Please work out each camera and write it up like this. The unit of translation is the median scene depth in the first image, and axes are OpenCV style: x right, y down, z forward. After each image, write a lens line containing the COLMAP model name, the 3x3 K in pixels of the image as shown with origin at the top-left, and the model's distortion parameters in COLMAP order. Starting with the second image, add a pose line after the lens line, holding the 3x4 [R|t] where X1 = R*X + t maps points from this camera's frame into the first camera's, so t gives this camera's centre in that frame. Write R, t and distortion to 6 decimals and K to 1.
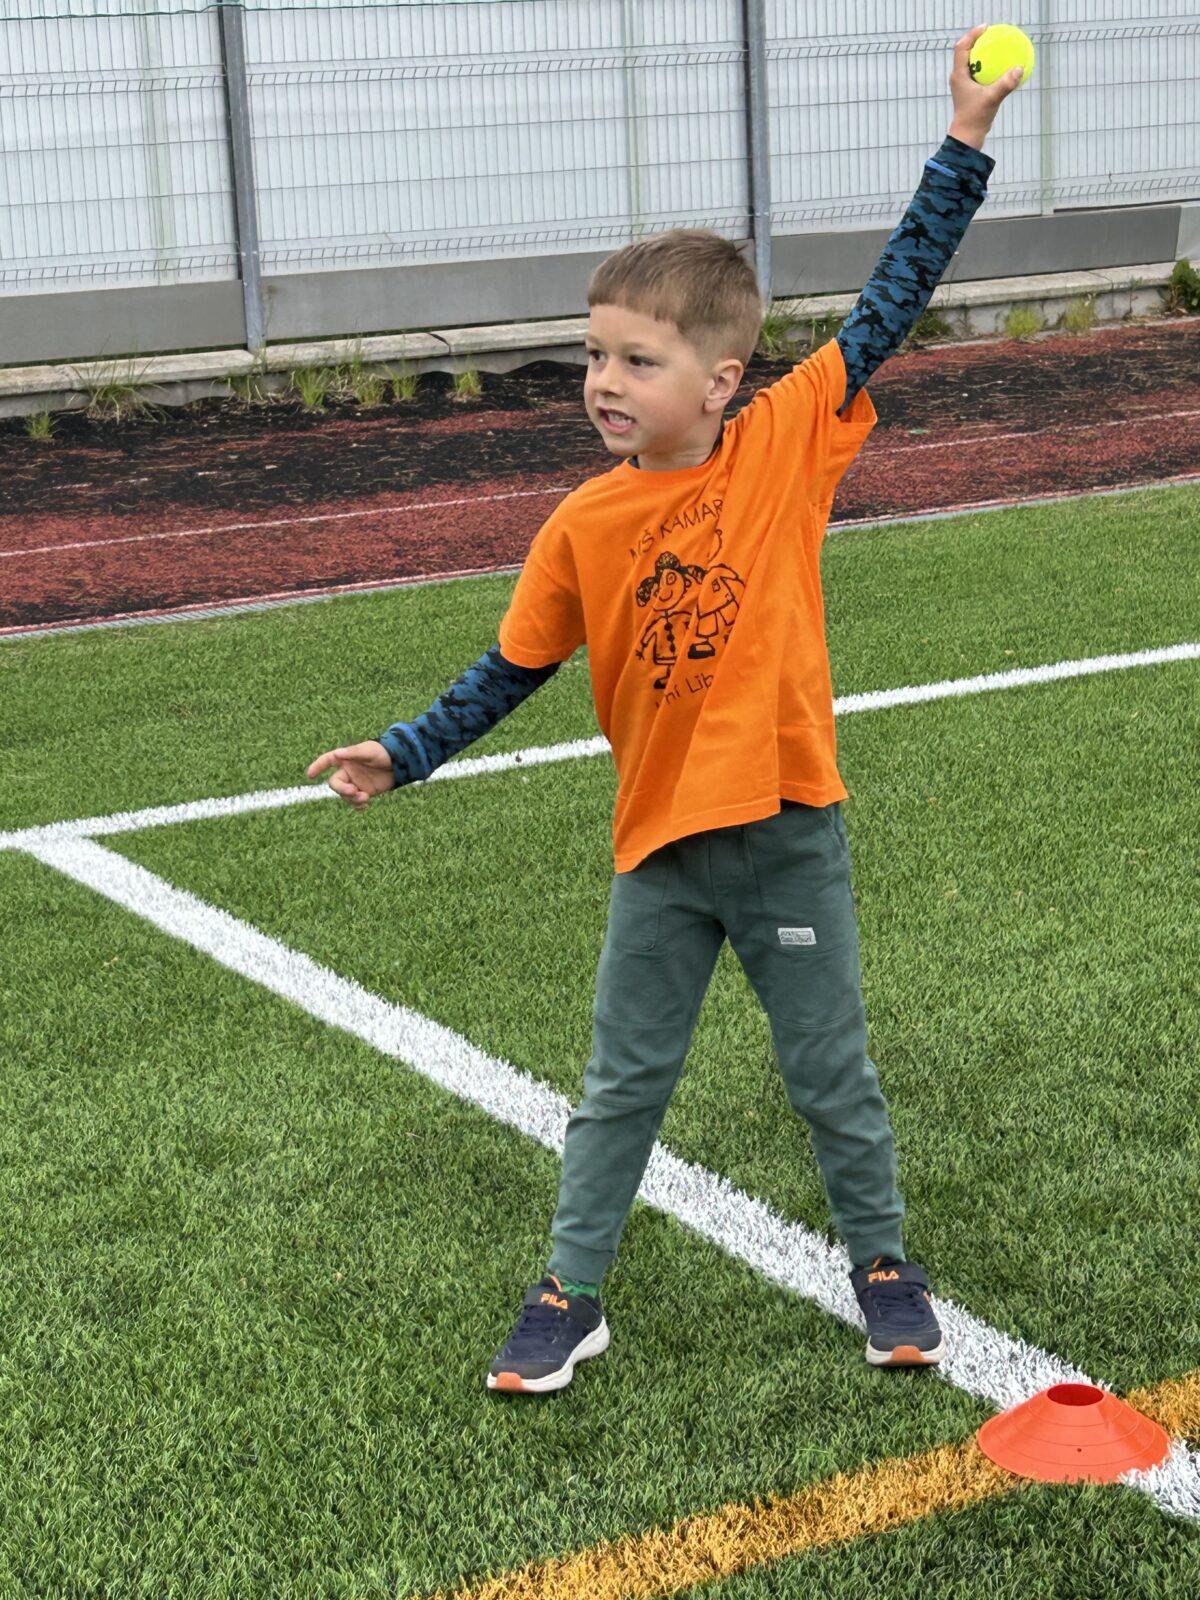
lens RADIAL K [[3221.7, 0, 594.8], [0, 3221.7, 795.3], [0, 0, 1]] dist [0.090084, 0.000000]
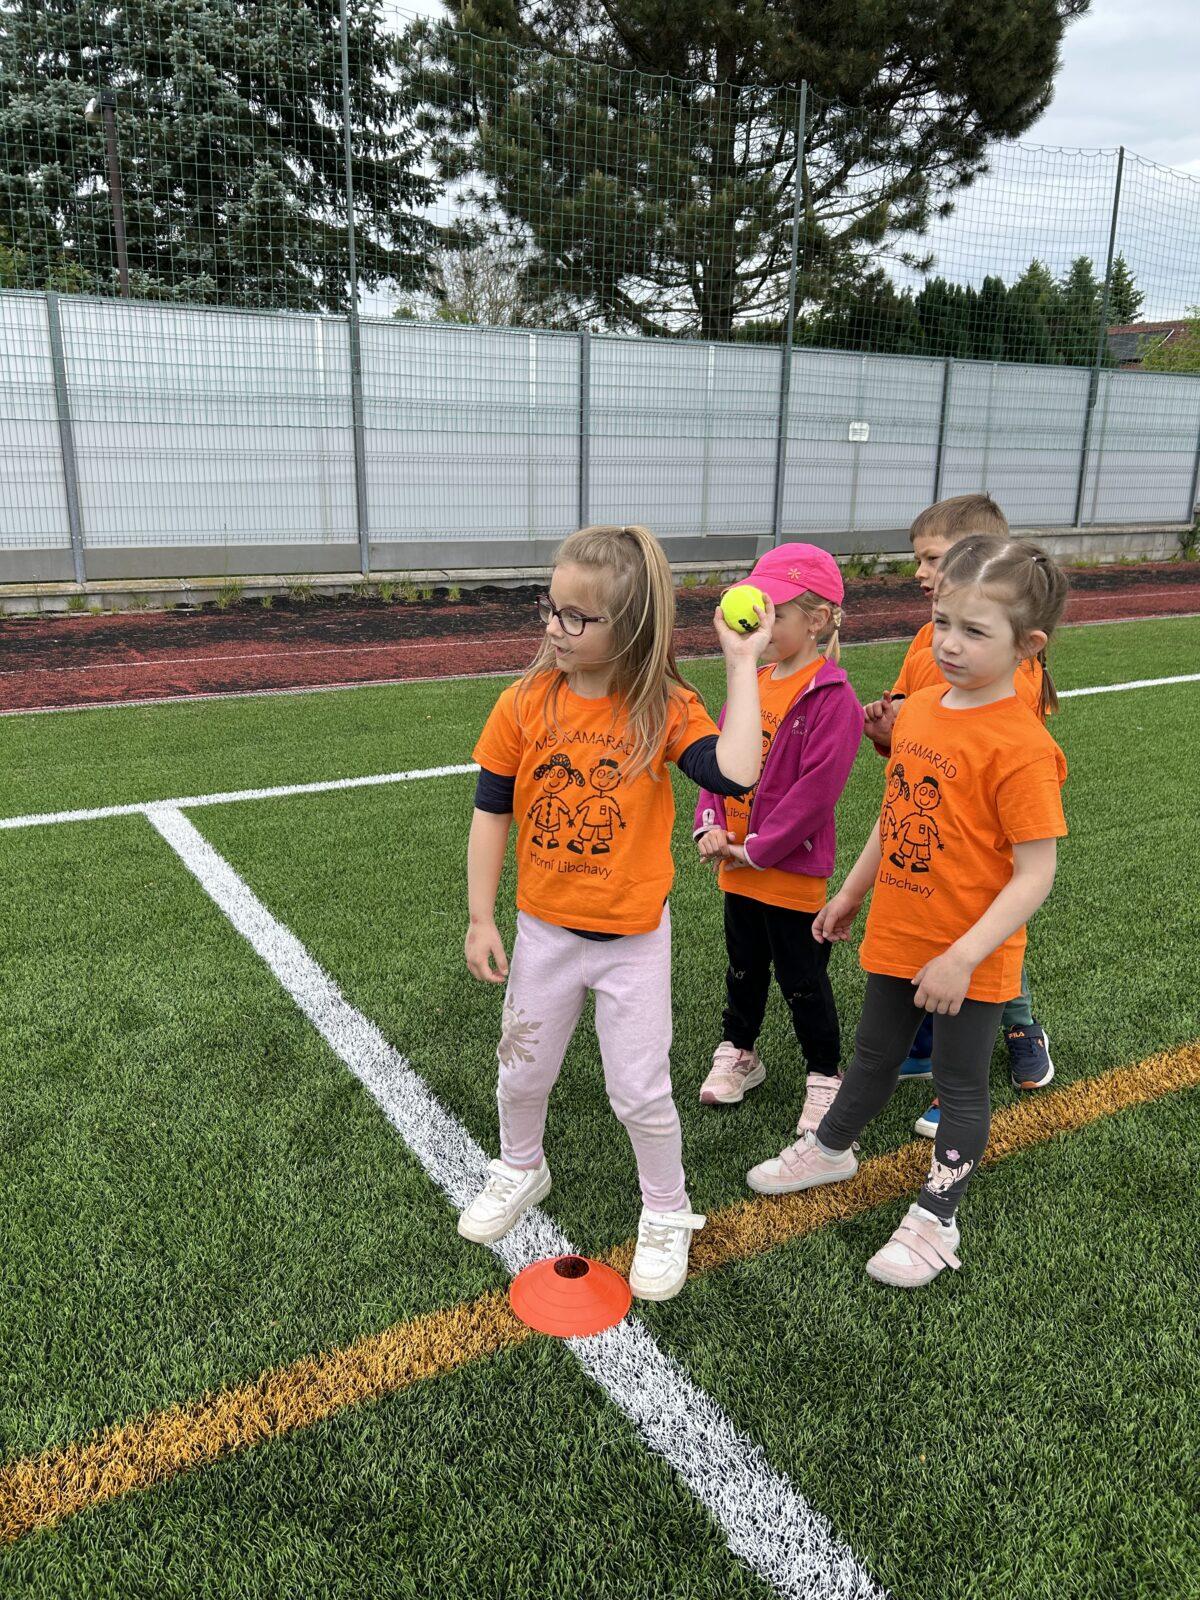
lens RADIAL K [[1205.9, 0, 608.3], [0, 1205.9, 791.2], [0, 0, 1]] dist [0.054534, -0.017866]
pose [[0.997548, 0.046043, 0.052712, 0.070241], [-0.047751, 0.998359, 0.031604, -0.034125], [-0.051170, -0.034044, 0.998110, 0.221411]]
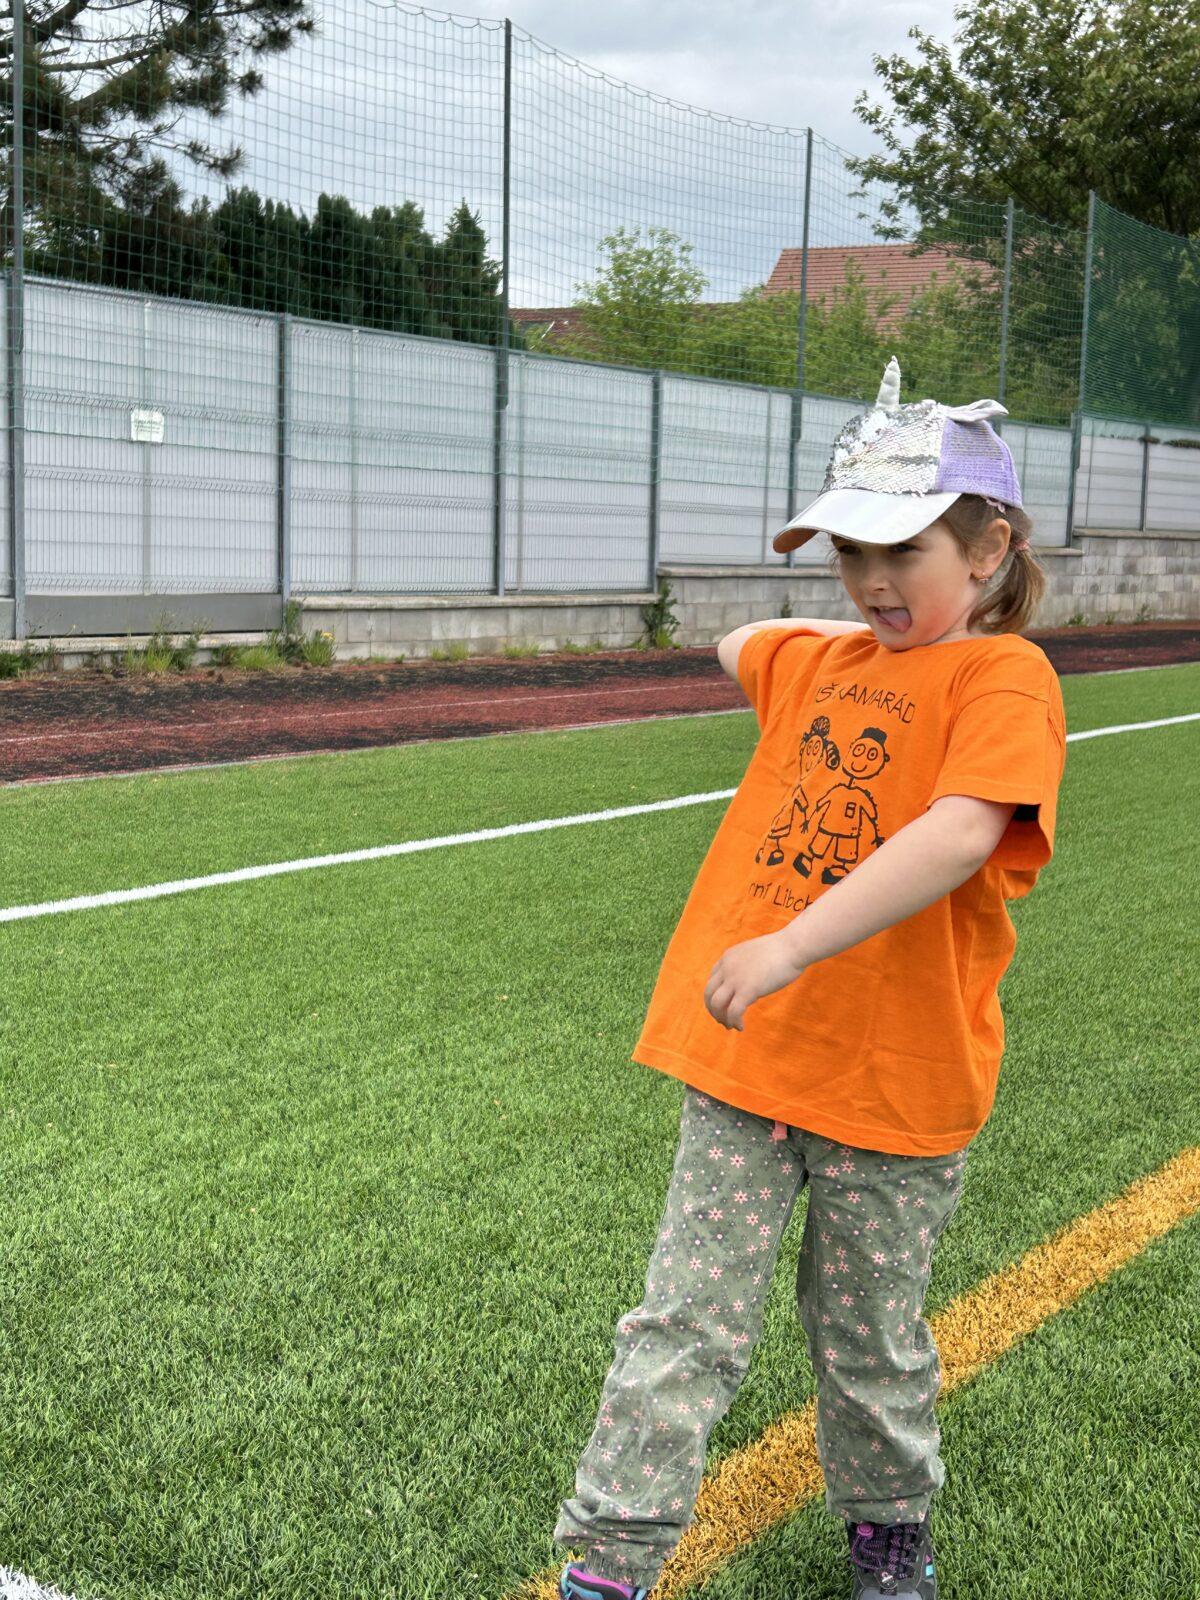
lens RADIAL K [[2163.8, 0, 606.8], [0, 2163.8, 811.5], [0, 0, 1]] dist [0.043344, 0.000000]
pose [[0.883765, 0.009219, 0.467839, -0.019444], [0.042778, 0.994028, -0.100396, 0.010465], [-0.465971, 0.108740, 0.878093, 0.239121]]
